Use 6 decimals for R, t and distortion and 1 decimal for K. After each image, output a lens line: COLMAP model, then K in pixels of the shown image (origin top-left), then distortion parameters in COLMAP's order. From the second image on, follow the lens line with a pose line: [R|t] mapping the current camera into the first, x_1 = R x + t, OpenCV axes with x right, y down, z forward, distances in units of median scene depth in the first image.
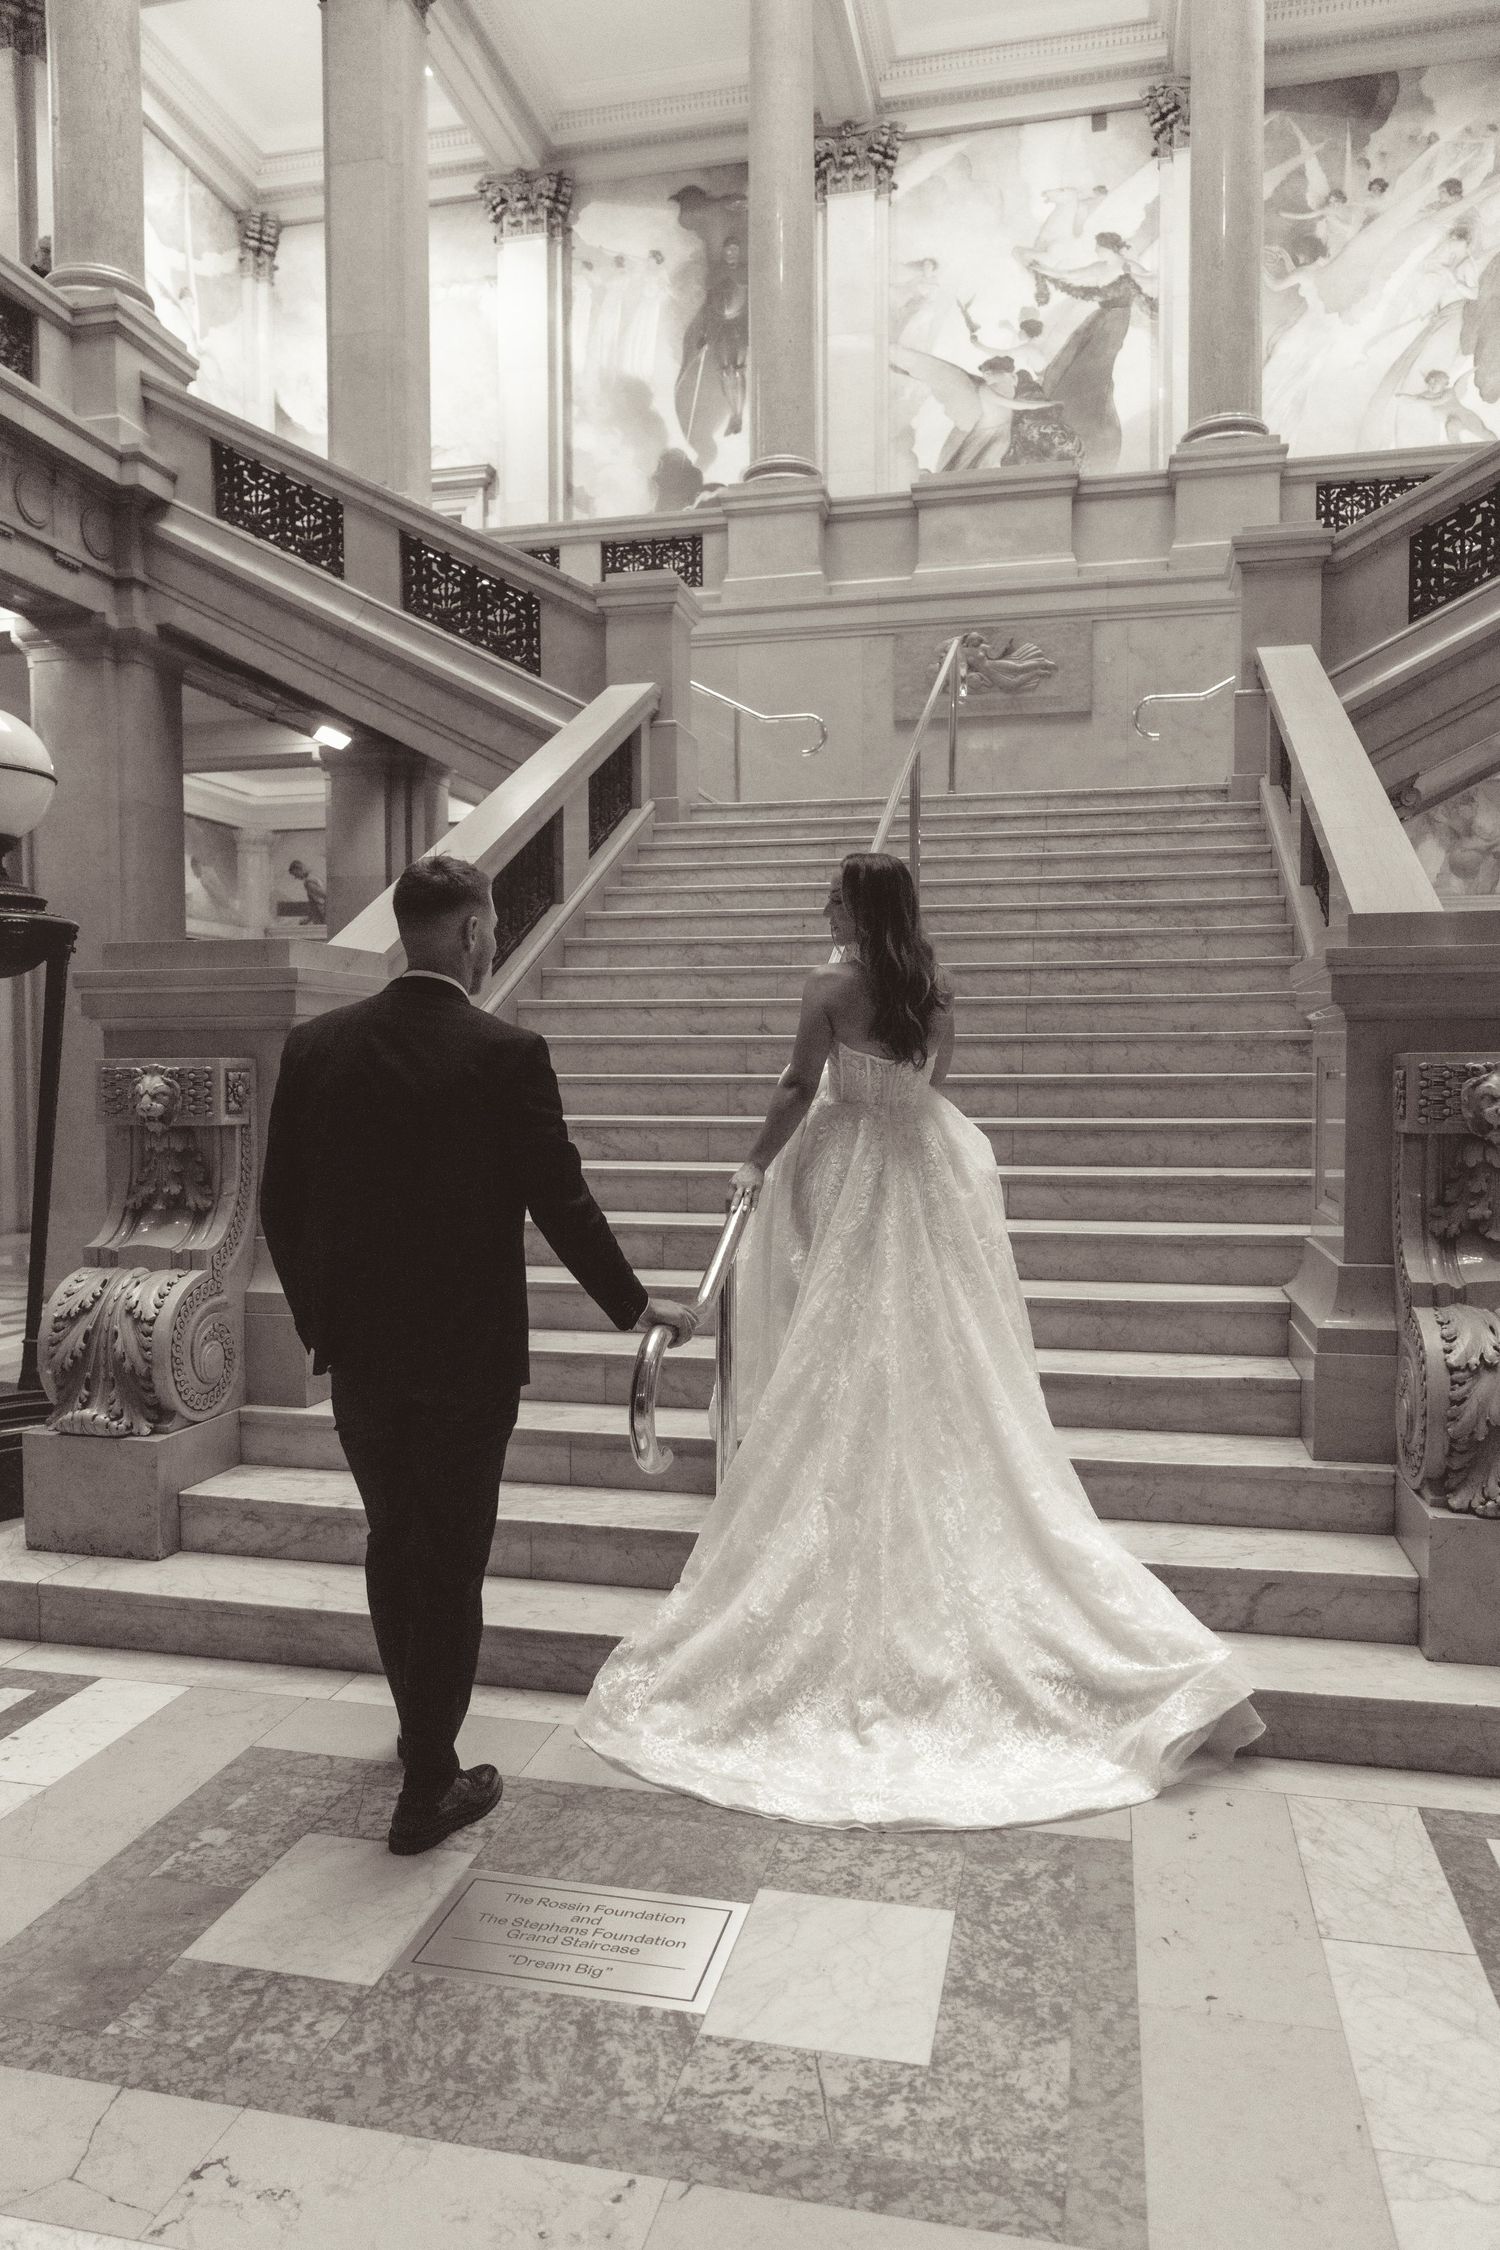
lens RADIAL K [[1555.4, 0, 740.9], [0, 1555.4, 1130.4], [0, 0, 1]] dist [-0.004034, 0.001827]
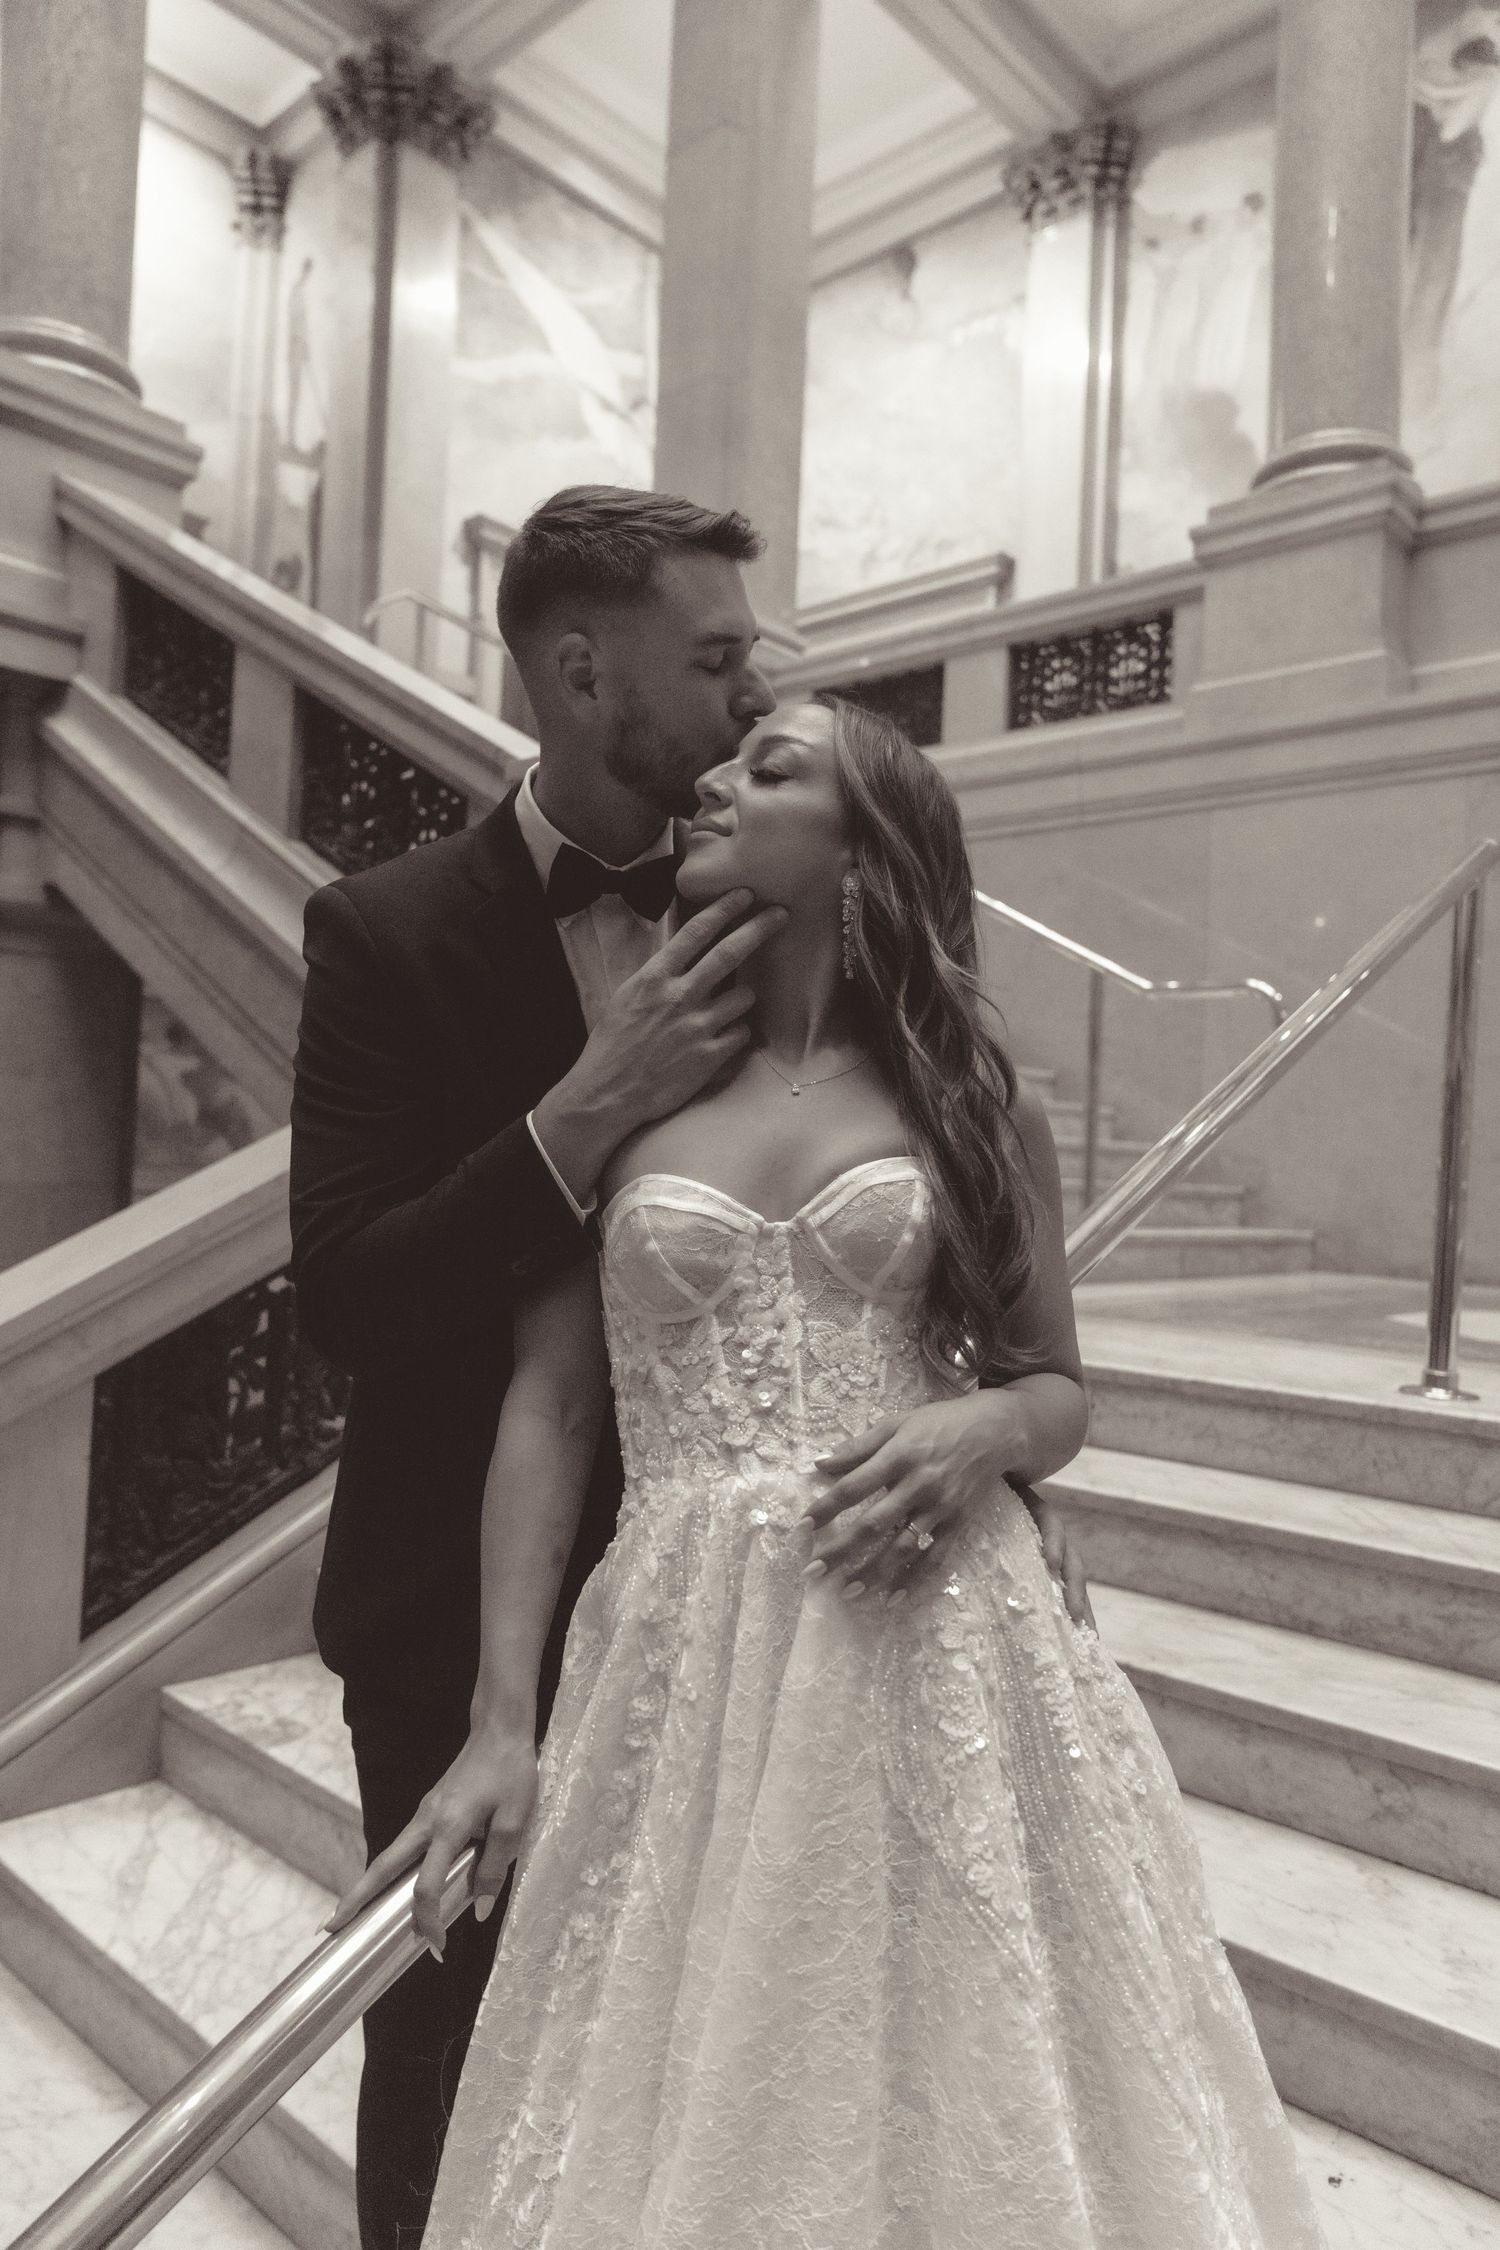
lens RADIAL K [[1553.5, 0, 750.0], [0, 1553.5, 1125.0], [0, 0, 1]] dist [-0.005487, 0.003272]
pose [[0.875482, 0.021543, -0.482770, 0.084242], [-0.057080, 0.996622, -0.059040, -0.125170], [0.479868, 0.079245, 0.873755, 0.359971]]
